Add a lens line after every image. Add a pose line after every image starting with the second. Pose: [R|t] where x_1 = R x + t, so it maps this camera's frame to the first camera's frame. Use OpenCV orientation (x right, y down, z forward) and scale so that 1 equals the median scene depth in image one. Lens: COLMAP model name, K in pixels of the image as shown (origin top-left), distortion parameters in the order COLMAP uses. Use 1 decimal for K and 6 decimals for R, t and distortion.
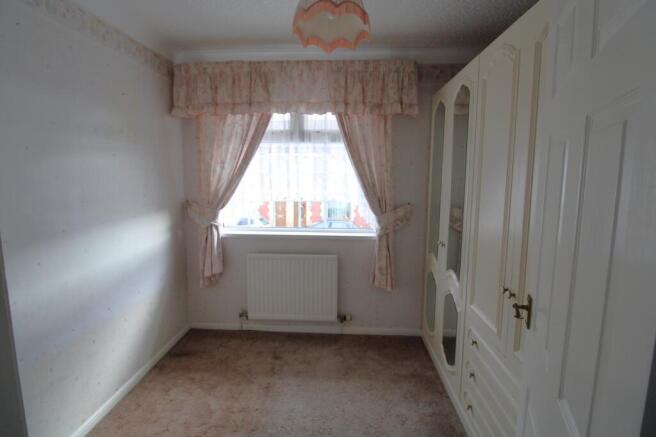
lens RADIAL K [[340.1, 0, 328.0], [0, 340.1, 218.5], [0, 0, 1]] dist [0.000256, -0.019892]
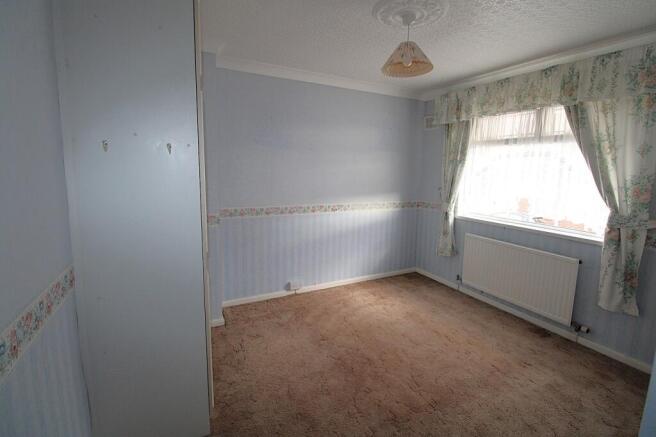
lens RADIAL K [[303.1, 0, 331.4], [0, 303.1, 209.0], [0, 0, 1]] dist [0.000468, -0.012650]
pose [[0.521362, 0.124576, -0.844193, 0.397652], [-0.124645, 0.989793, 0.069083, -0.000870], [0.844183, 0.069207, 0.531568, -0.045082]]
